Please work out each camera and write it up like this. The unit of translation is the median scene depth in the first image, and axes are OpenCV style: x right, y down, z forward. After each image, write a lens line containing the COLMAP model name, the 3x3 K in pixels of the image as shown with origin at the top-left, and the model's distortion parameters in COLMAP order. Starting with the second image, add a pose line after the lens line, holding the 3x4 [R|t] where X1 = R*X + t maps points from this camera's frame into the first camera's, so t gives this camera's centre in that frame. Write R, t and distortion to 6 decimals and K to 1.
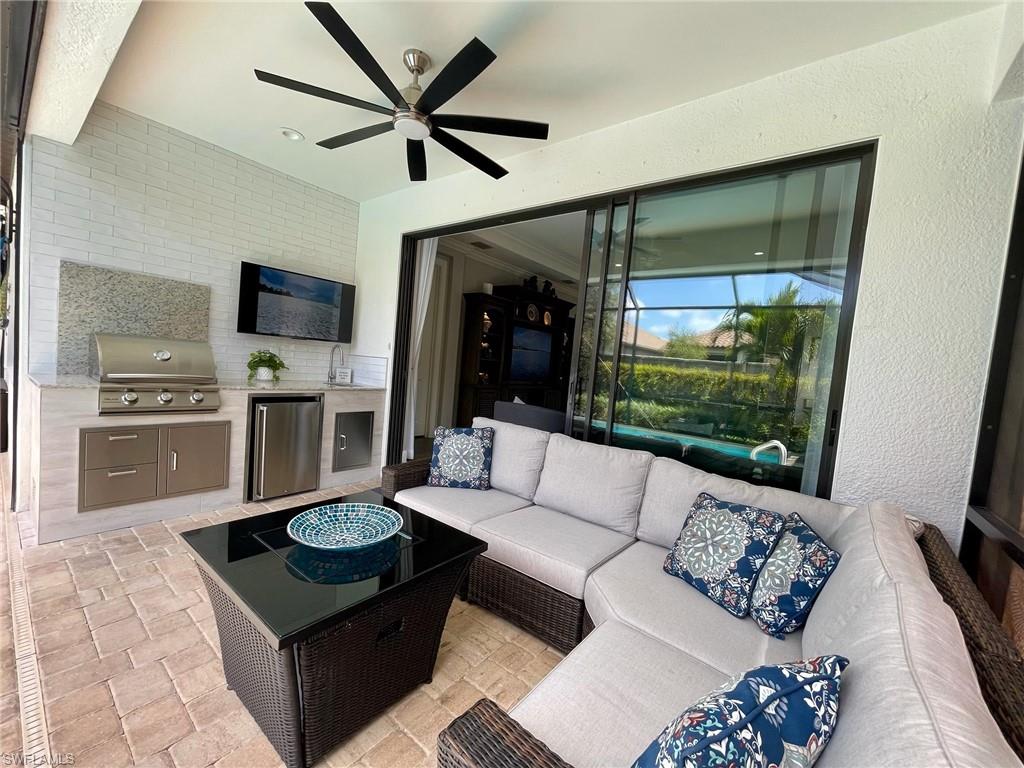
lens RADIAL K [[410.5, 0, 510.6], [0, 410.5, 382.3], [0, 0, 1]] dist [-0.002183, 0.000260]
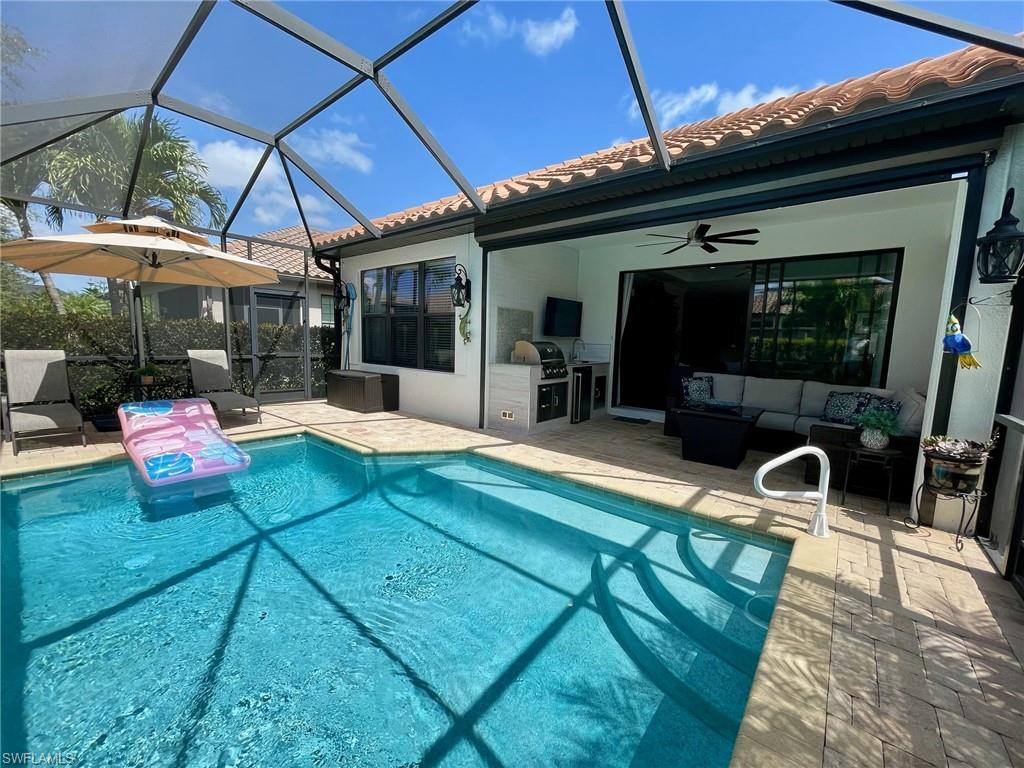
lens RADIAL K [[410.5, 0, 512.2], [0, 410.5, 389.1], [0, 0, 1]] dist [-0.002183, 0.000260]
pose [[0.997929, -0.056846, -0.030090, -0.986013], [0.058927, 0.995552, 0.073509, -0.034774], [0.025778, -0.075130, 0.996841, -1.086906]]
